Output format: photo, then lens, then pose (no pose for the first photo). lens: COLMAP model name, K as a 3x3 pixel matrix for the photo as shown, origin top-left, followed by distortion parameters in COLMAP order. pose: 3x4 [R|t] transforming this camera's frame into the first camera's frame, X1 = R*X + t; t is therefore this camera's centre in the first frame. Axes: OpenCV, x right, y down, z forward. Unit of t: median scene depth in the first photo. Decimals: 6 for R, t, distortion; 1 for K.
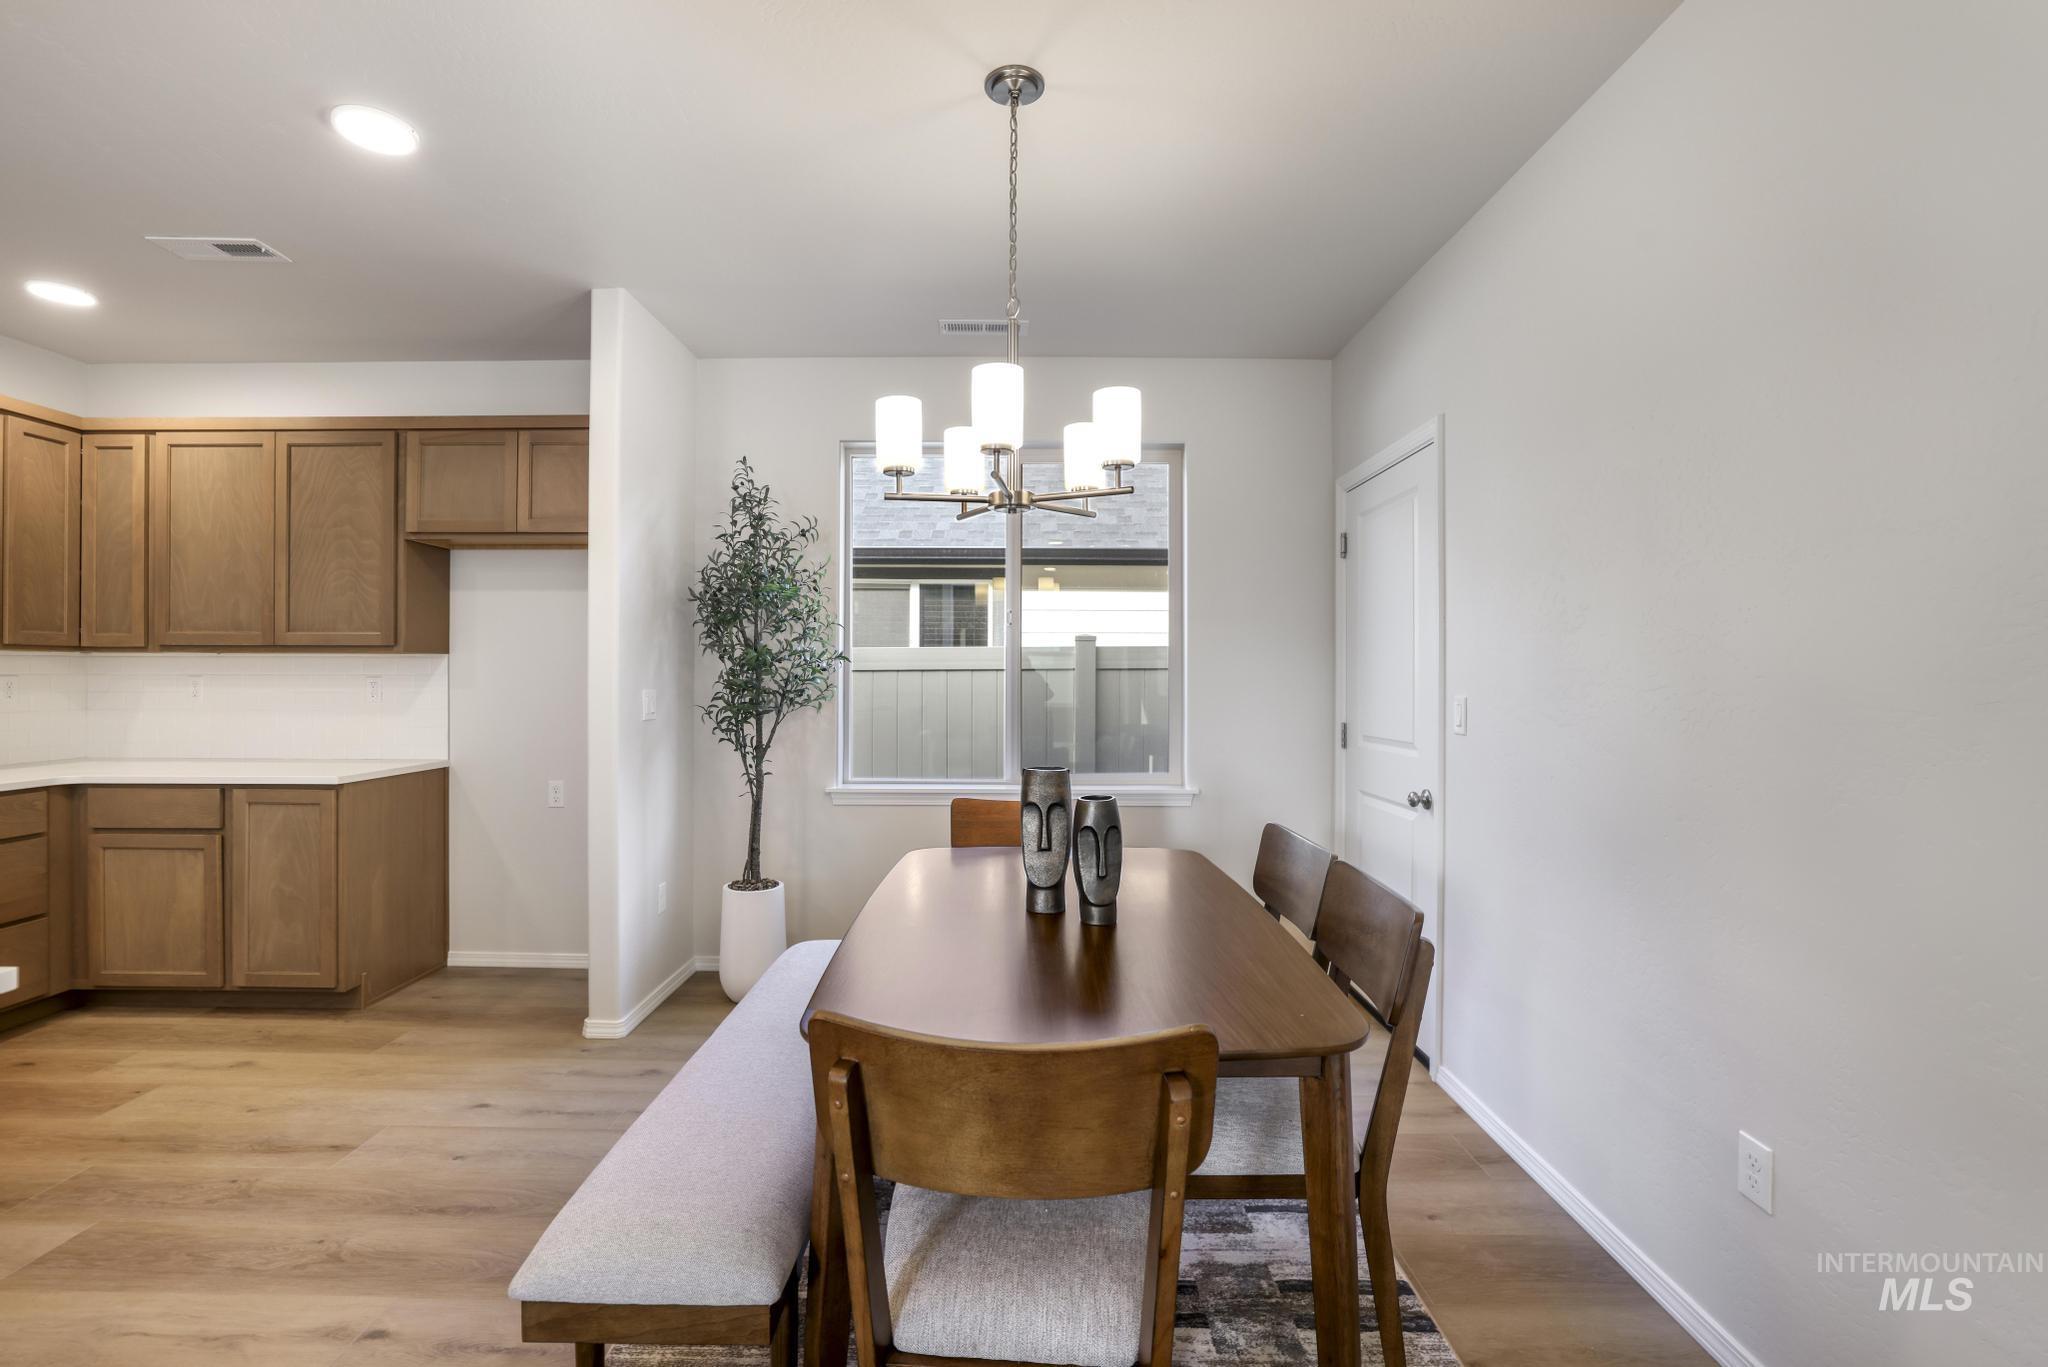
lens RADIAL K [[892.8, 0, 1000.5], [0, 892.8, 670.3], [0, 0, 1]] dist [-0.024271, 0.009607]
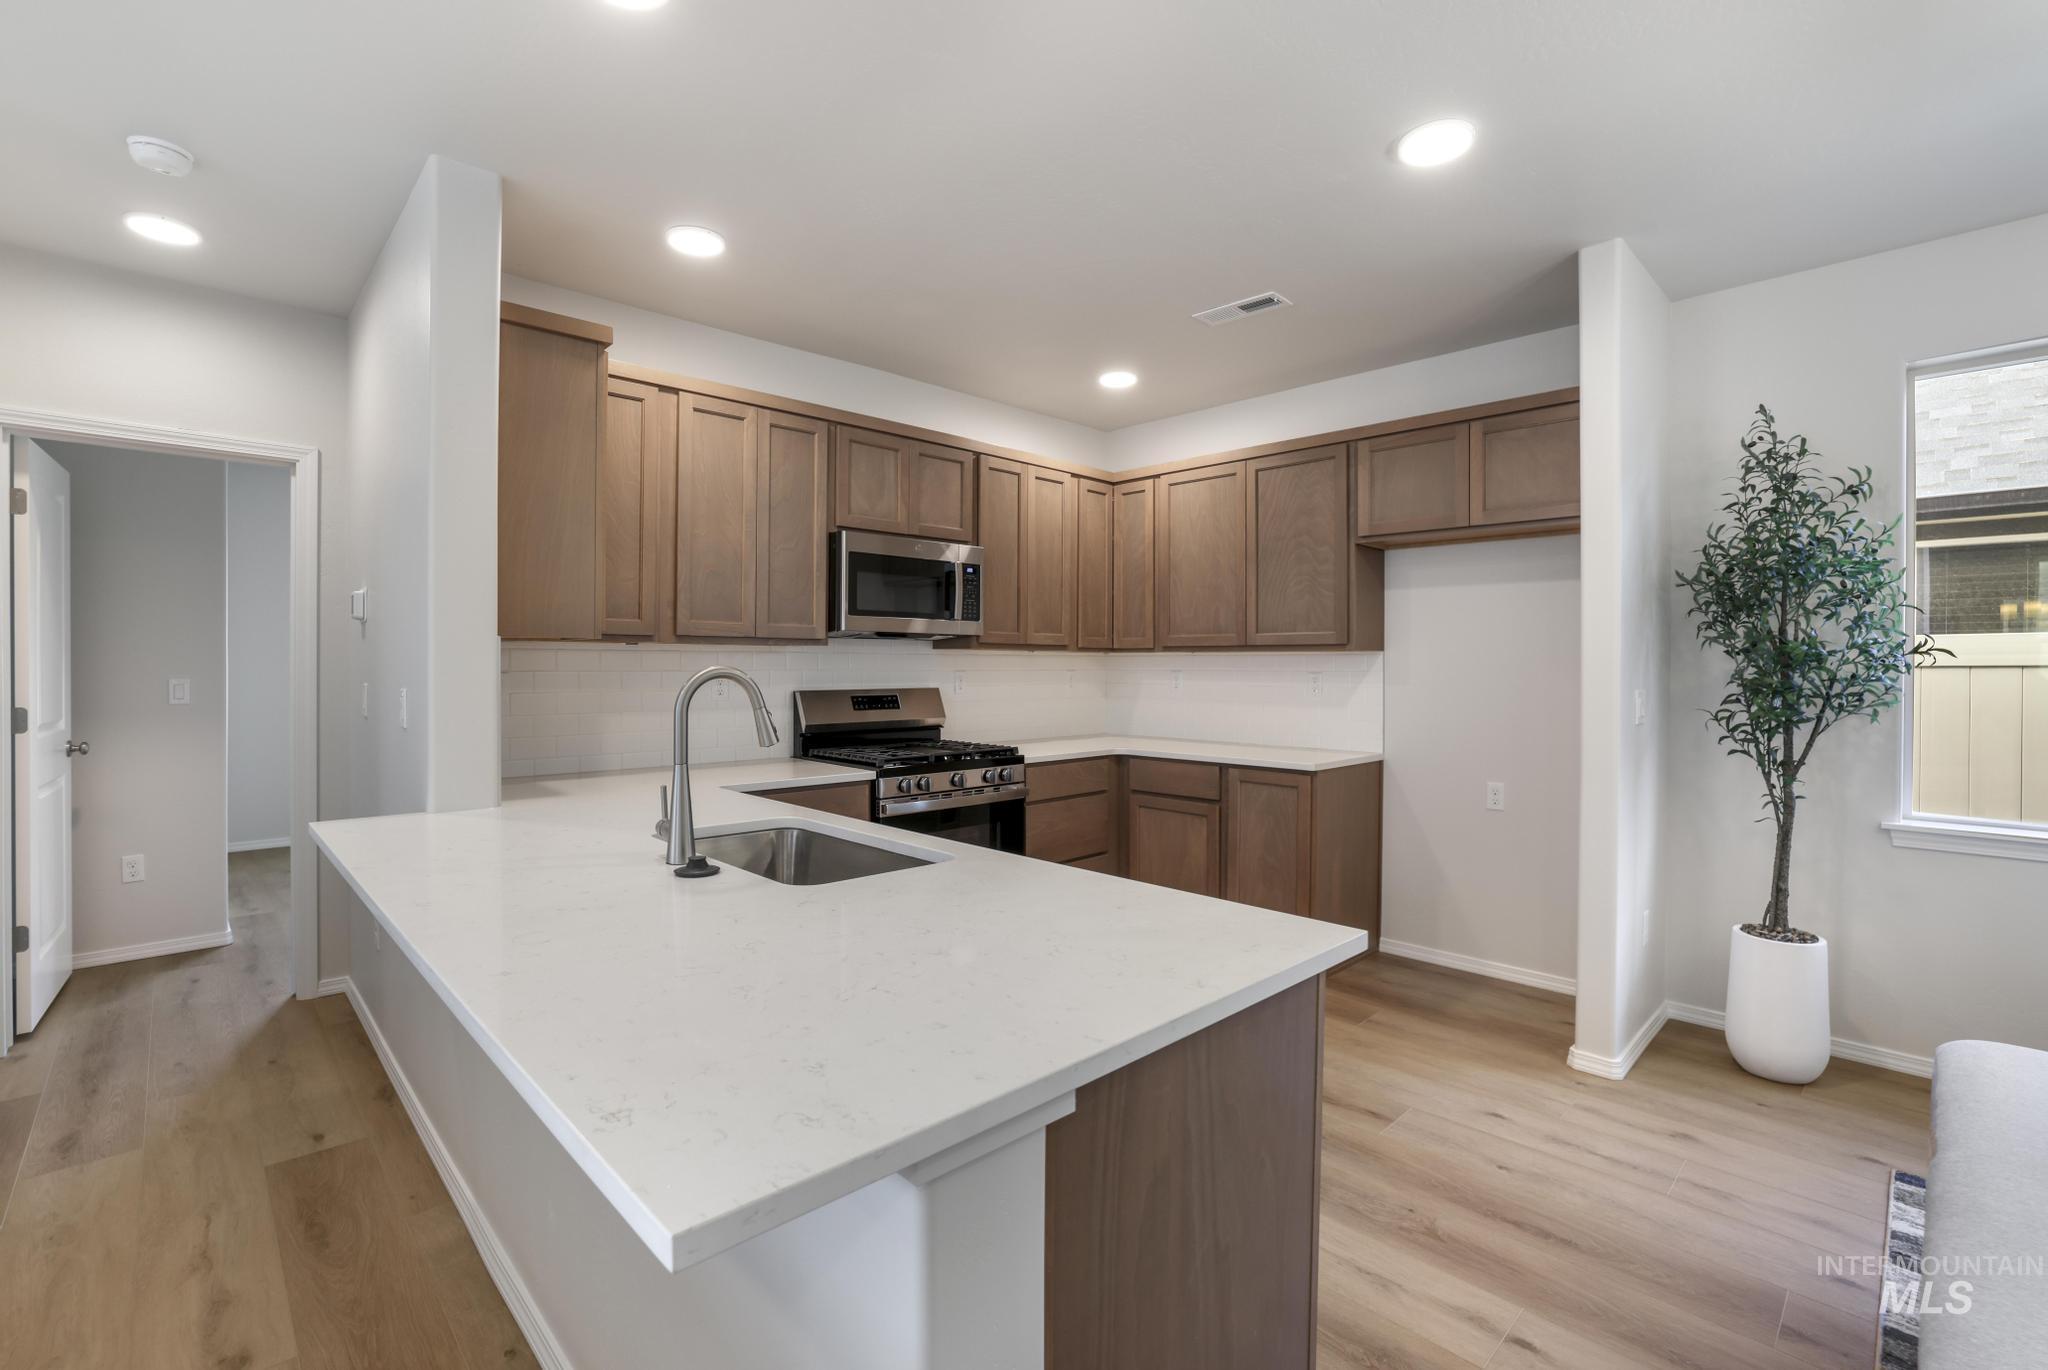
lens RADIAL K [[896.8, 0, 1011.4], [0, 896.8, 666.4], [0, 0, 1]] dist [-0.047346, 0.010939]
pose [[0.701453, 0.001584, -0.712714, -0.204234], [0.000110, 0.999997, 0.002330, -0.003107], [0.712716, -0.001713, 0.701451, -0.042854]]
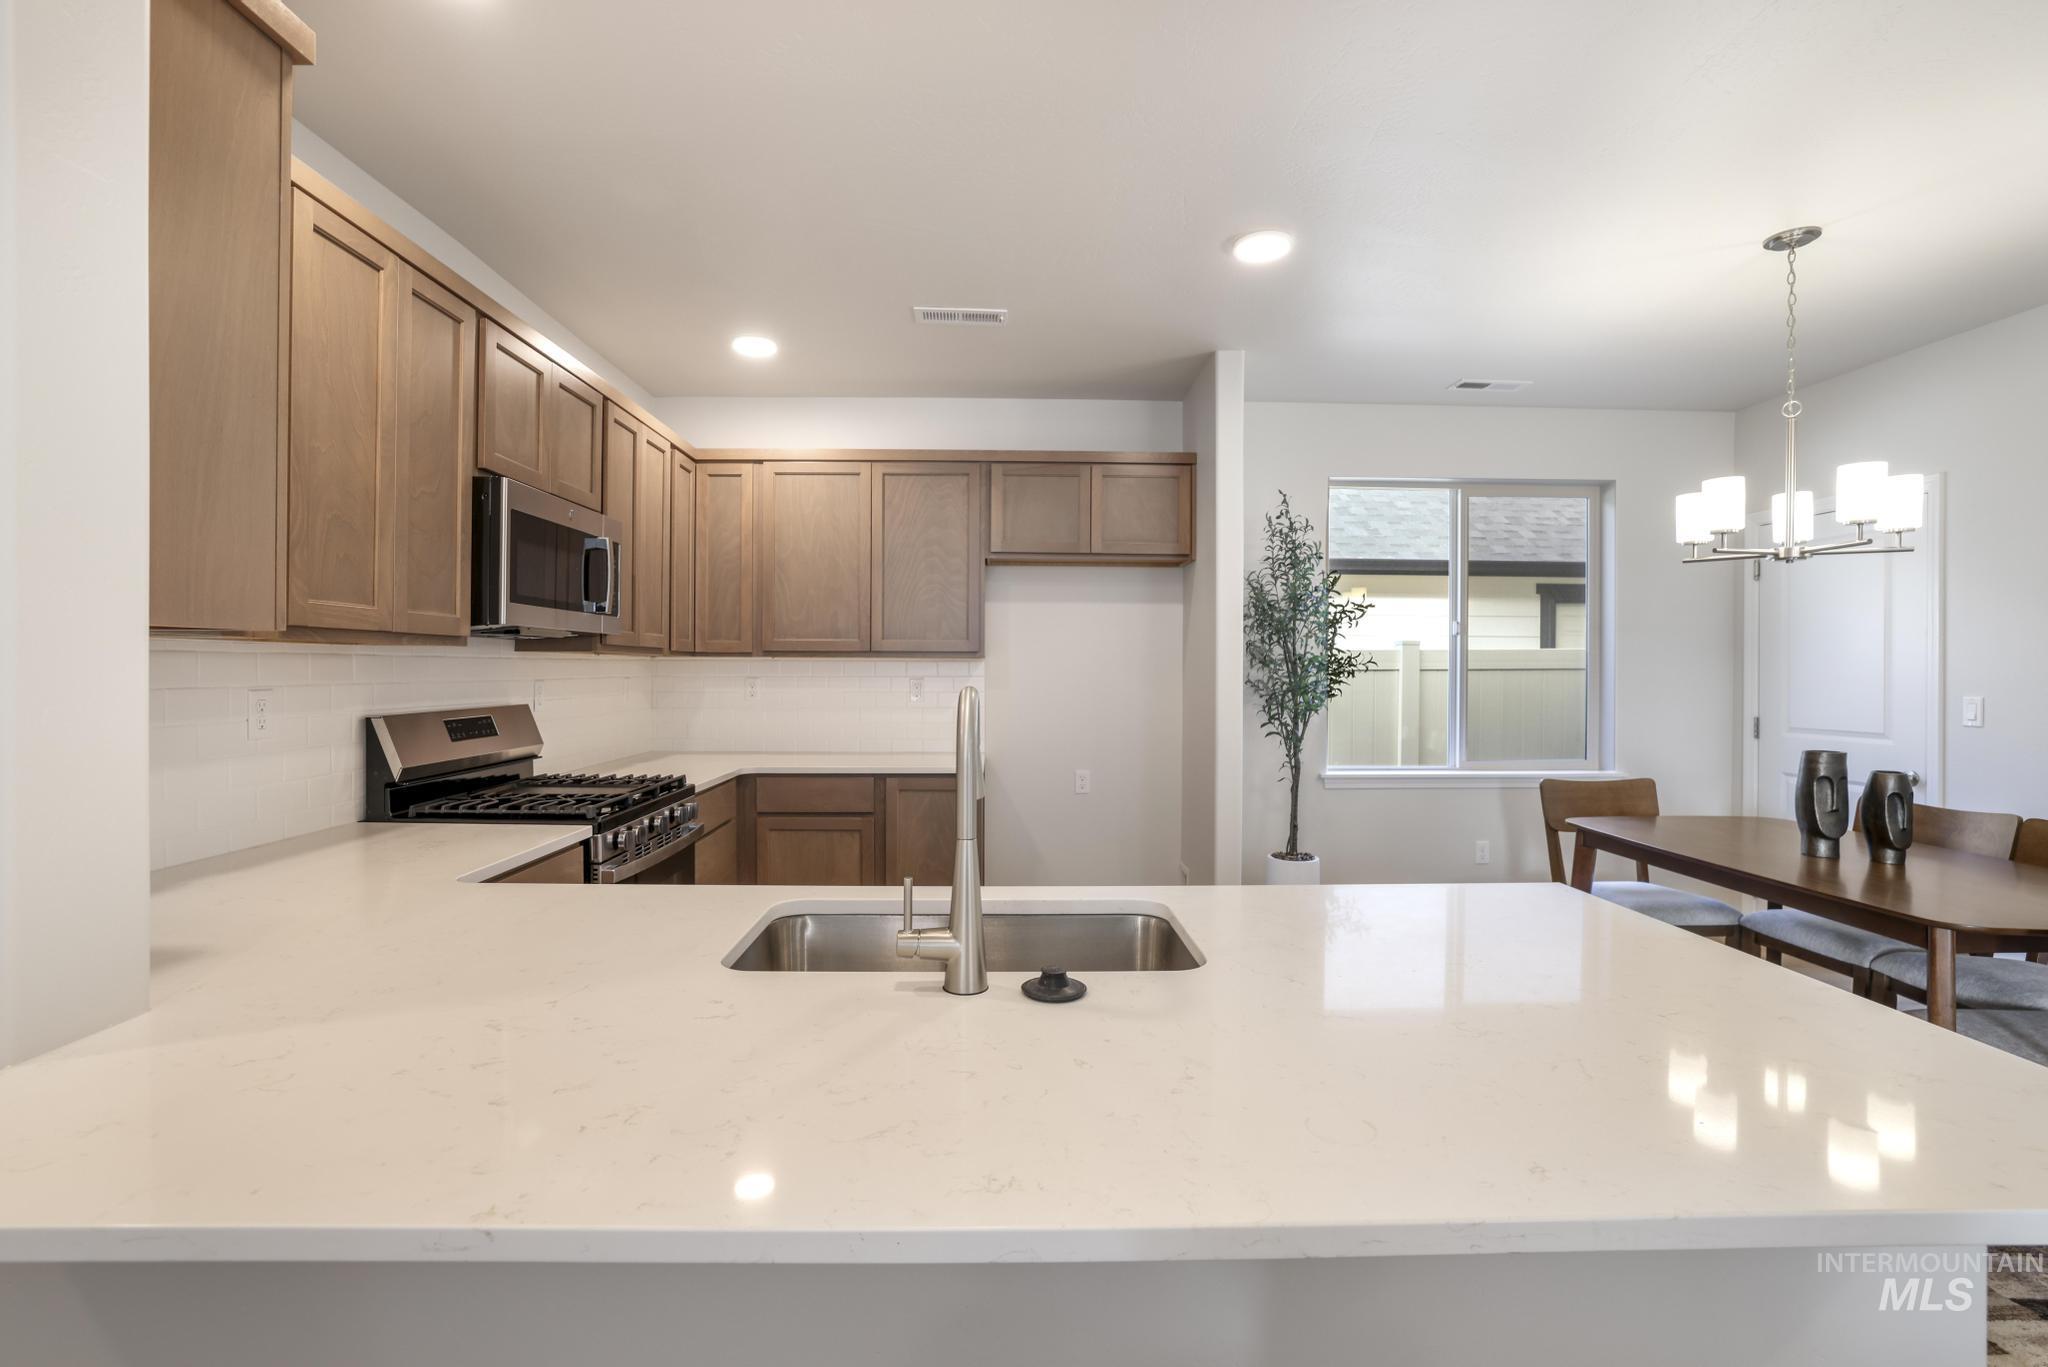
lens RADIAL K [[896.8, 0, 1015.0], [0, 896.8, 673.3], [0, 0, 1]] dist [-0.047346, 0.010939]
pose [[0.999569, 0.000520, 0.029367, -0.676028], [-0.000762, 0.999966, 0.008222, -0.009437], [-0.029361, -0.008241, 0.999535, -0.155752]]
